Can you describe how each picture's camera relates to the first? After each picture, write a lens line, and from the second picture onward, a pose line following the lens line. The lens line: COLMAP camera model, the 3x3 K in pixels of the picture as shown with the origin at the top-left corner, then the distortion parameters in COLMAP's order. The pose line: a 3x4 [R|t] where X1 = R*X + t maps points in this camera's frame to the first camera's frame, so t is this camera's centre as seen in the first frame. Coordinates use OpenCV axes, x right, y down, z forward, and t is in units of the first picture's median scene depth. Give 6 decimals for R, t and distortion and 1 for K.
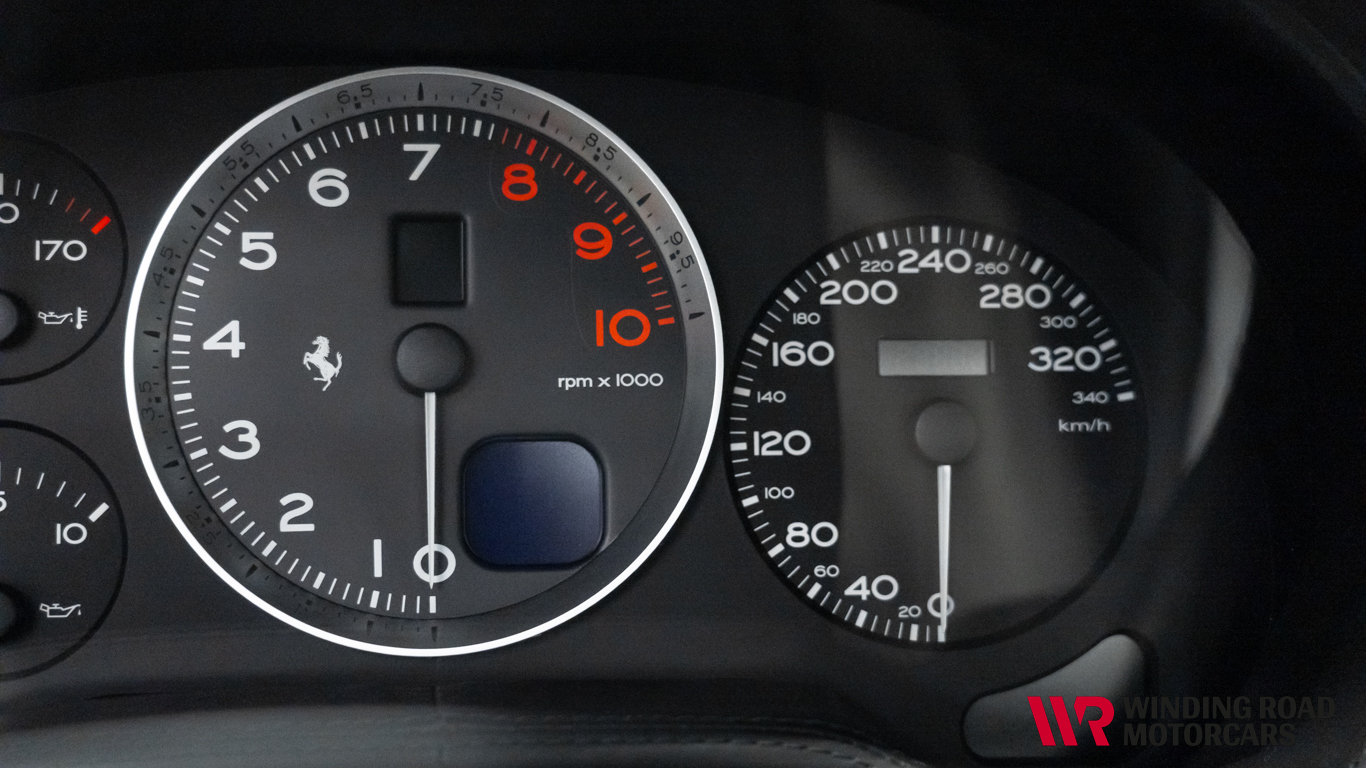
lens RADIAL K [[2029.0, 0, 675.0], [0, 2029.0, 385.4], [0, 0, 1]] dist [0.025786, 0.000000]
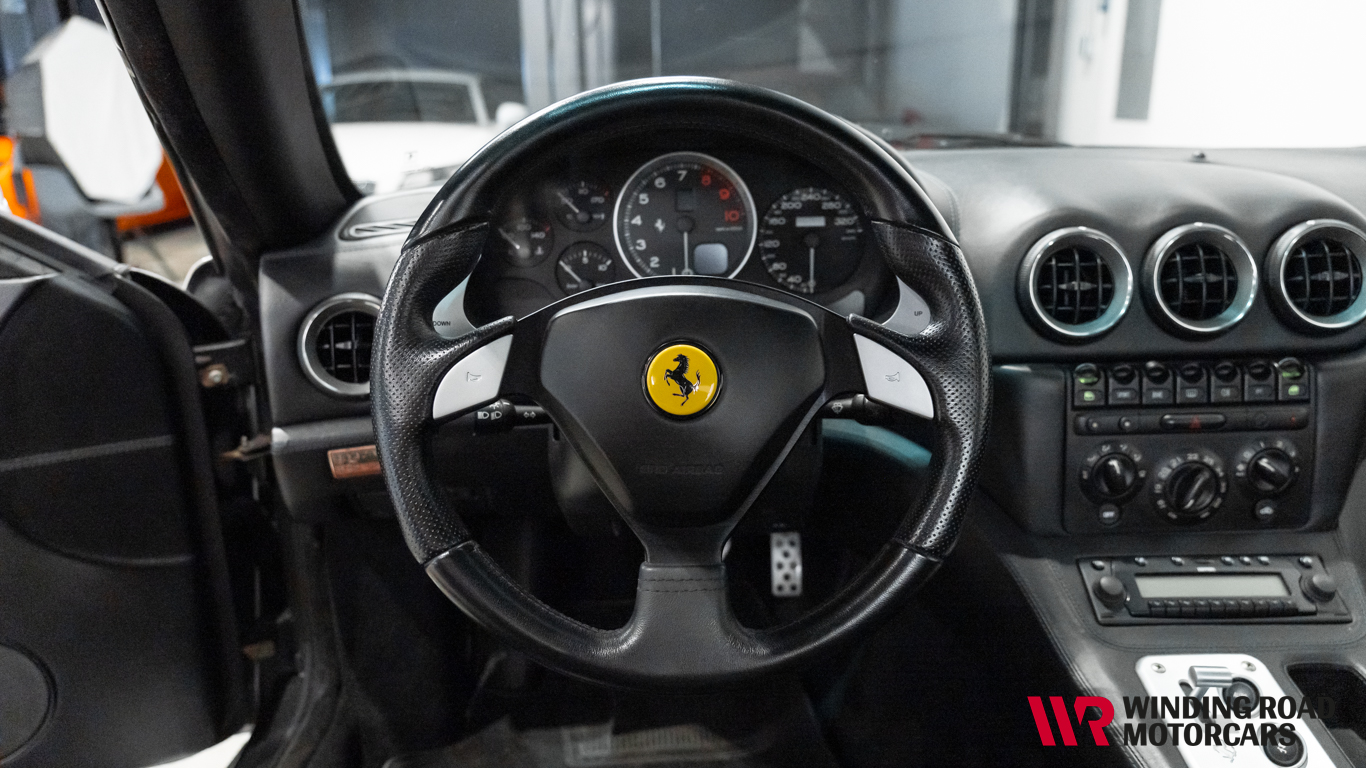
lens RADIAL K [[940.5, 0, 688.1], [0, 940.5, 384.8], [0, 0, 1]] dist [-0.013742, 0.002255]
pose [[0.991498, 0.002737, -0.130093, 0.135264], [0.018241, 0.986984, 0.159783, 0.003617], [0.128837, -0.160798, 0.978542, -0.926371]]
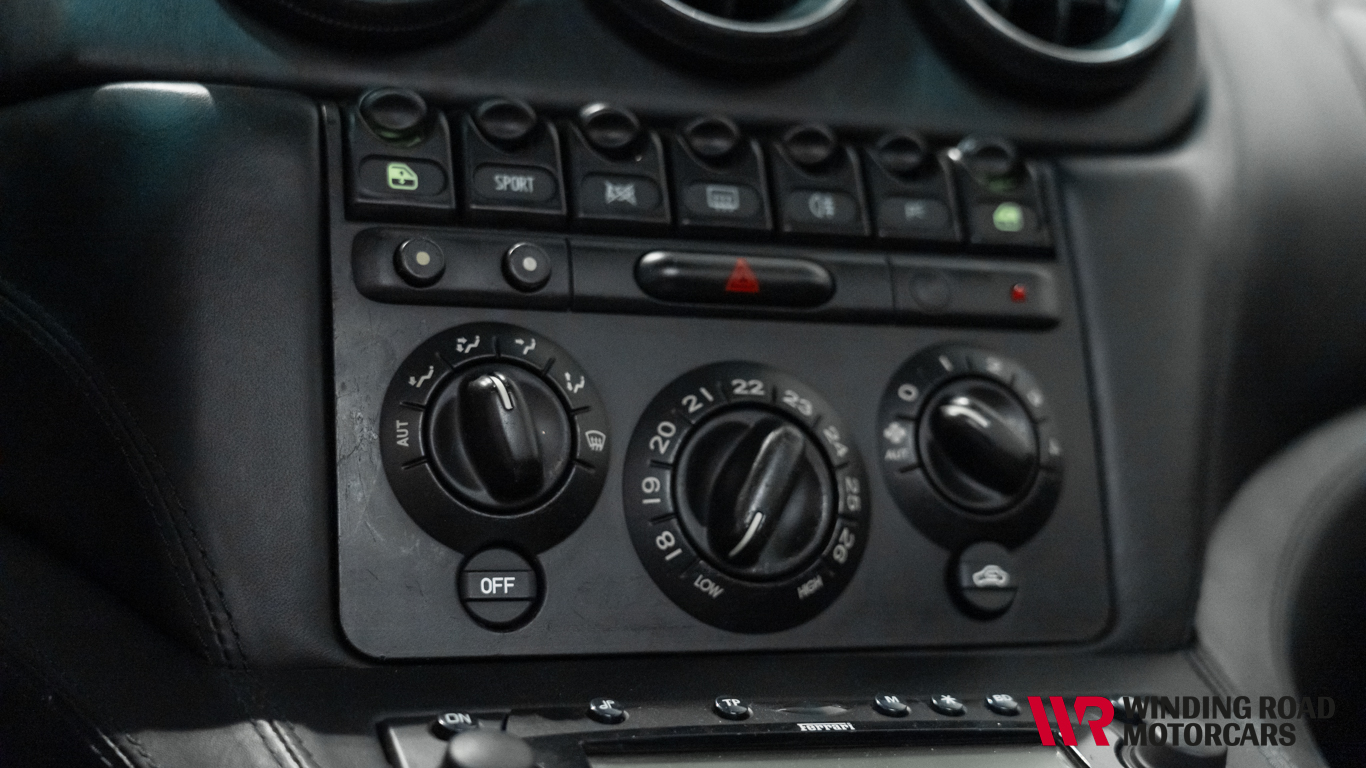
lens RADIAL K [[2029.0, 0, 677.1], [0, 2029.0, 386.4], [0, 0, 1]] dist [0.025786, 0.000000]
pose [[0.967547, 0.007811, 0.252572, 0.495842], [0.047701, 0.975907, -0.212911, 0.642227], [-0.248150, 0.218049, 0.943863, -0.222673]]
